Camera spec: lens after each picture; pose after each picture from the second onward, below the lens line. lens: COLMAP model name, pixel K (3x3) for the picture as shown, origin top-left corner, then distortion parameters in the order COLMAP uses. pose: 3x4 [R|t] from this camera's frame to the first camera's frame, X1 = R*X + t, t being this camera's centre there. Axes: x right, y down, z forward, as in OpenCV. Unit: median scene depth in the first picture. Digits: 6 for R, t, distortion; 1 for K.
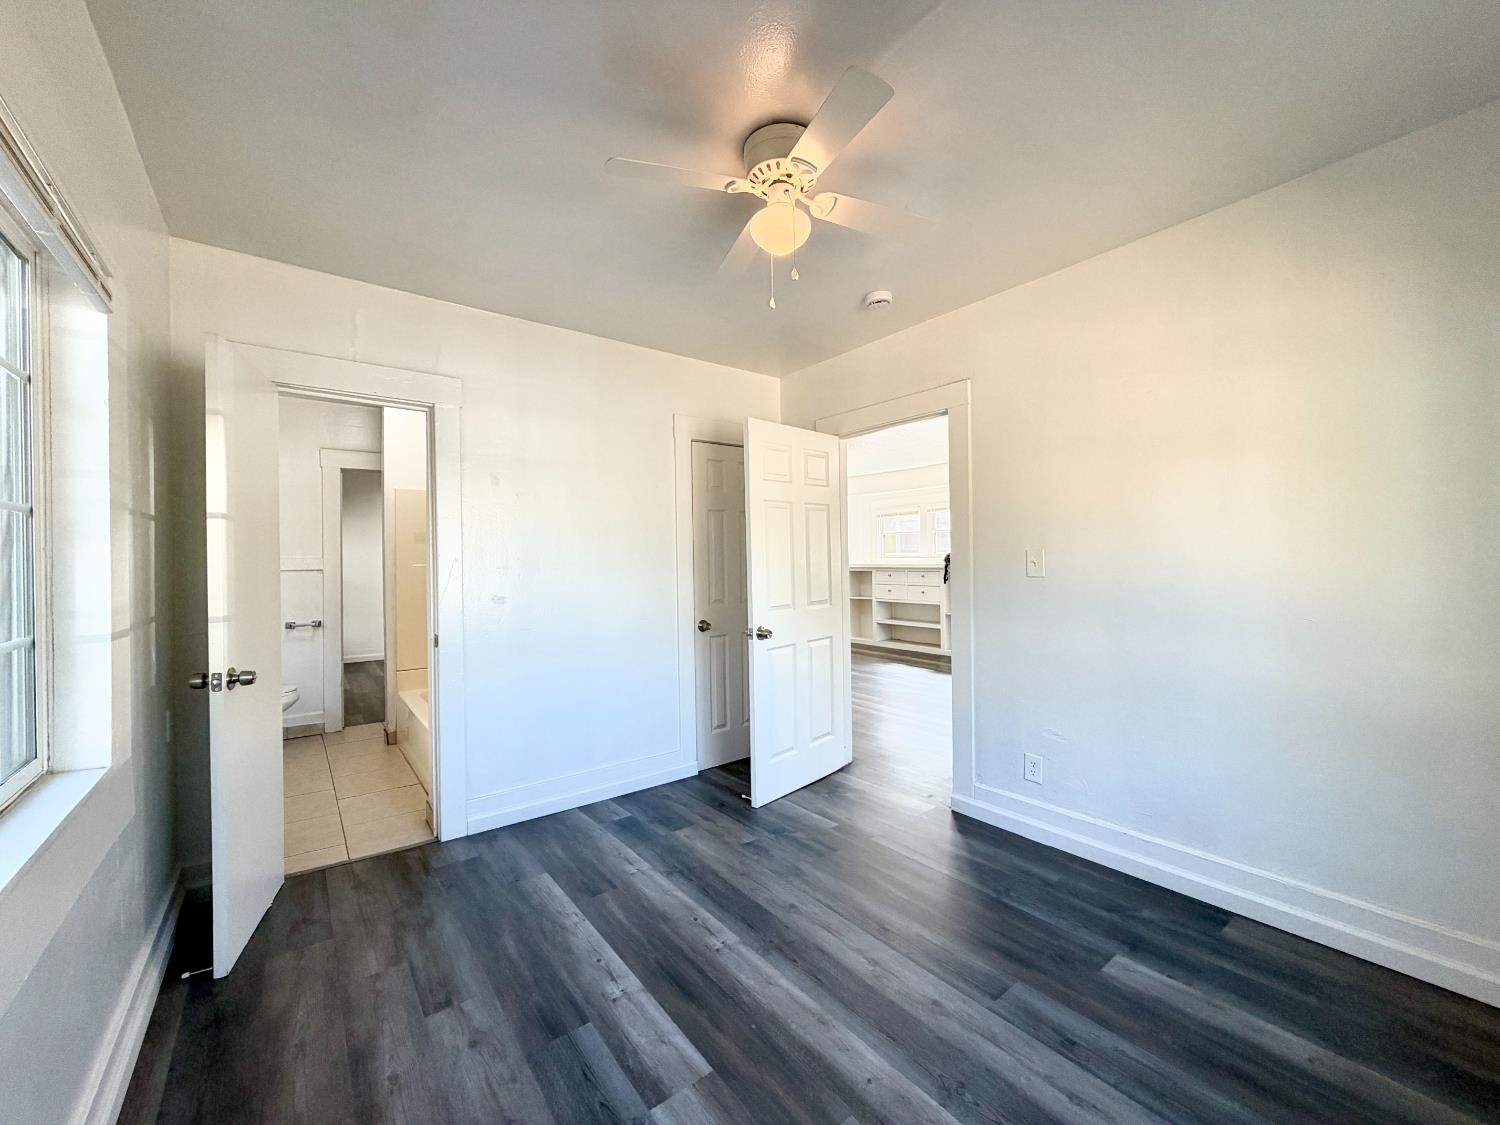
lens RADIAL K [[595.7, 0, 749.9], [0, 595.7, 568.9], [0, 0, 1]] dist [0.000315, -0.000058]
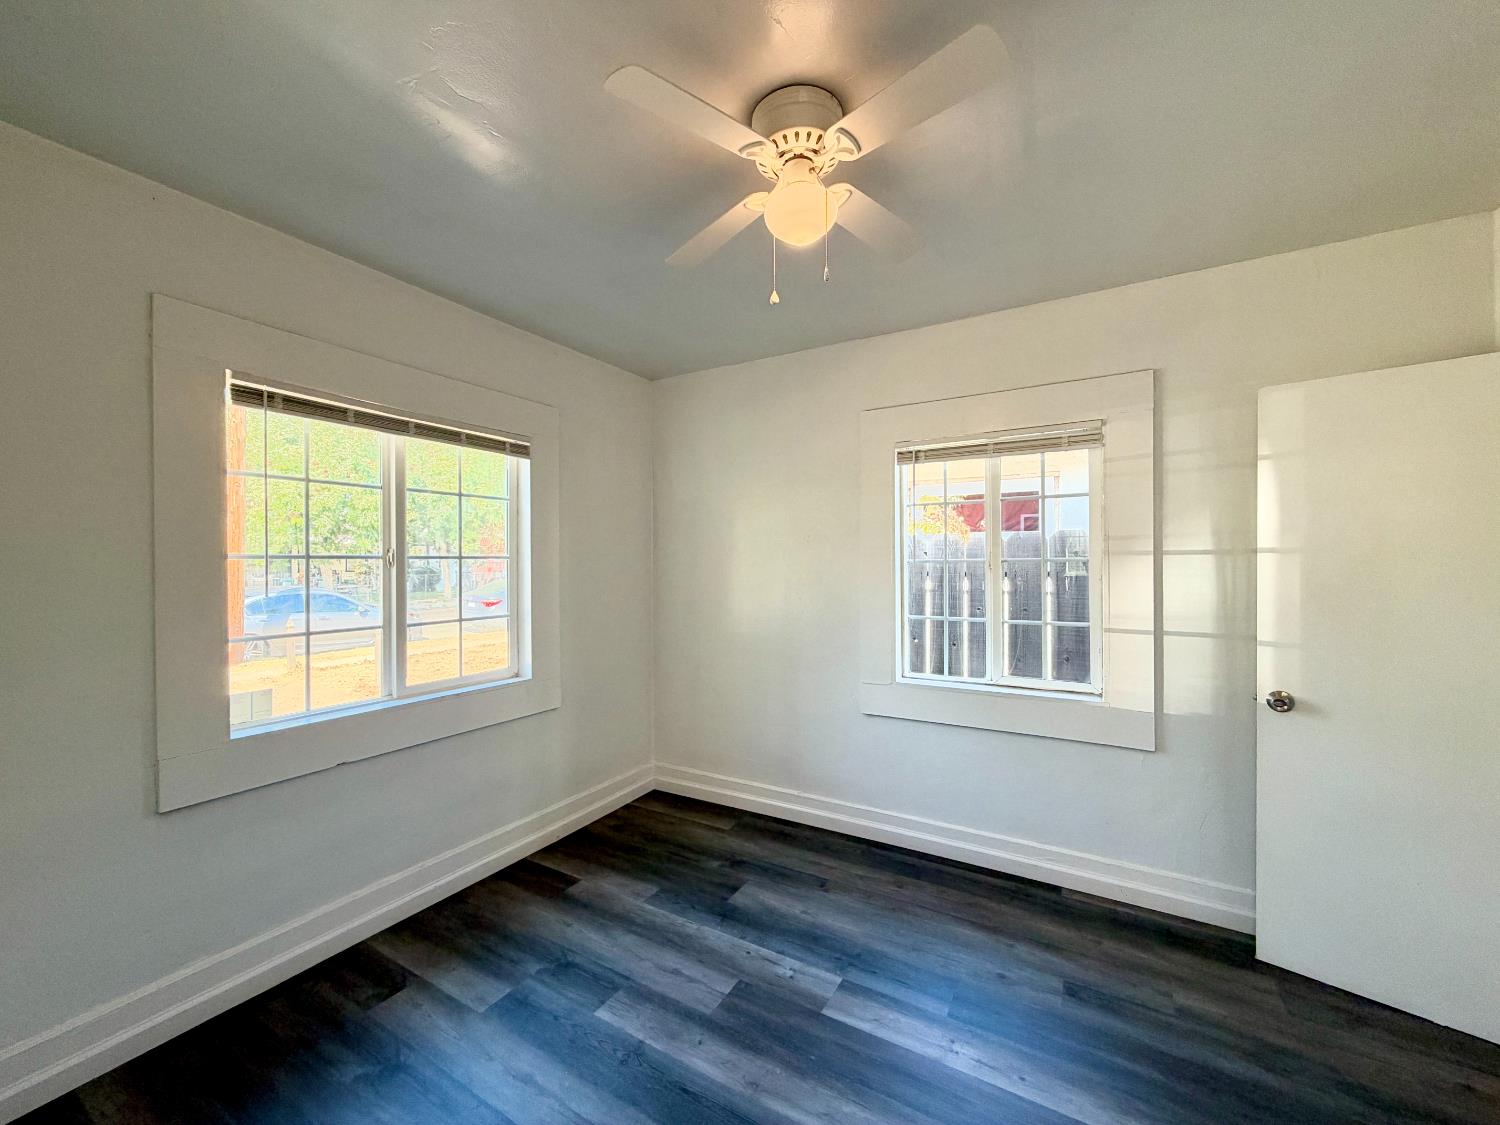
lens RADIAL K [[595.7, 0, 742.7], [0, 595.7, 553.2], [0, 0, 1]] dist [0.000315, -0.000058]
pose [[-0.933456, 0.012748, -0.358466, 0.486554], [0.010052, 0.999905, 0.009385, -0.118821], [0.358552, 0.005157, -0.933496, 1.942761]]
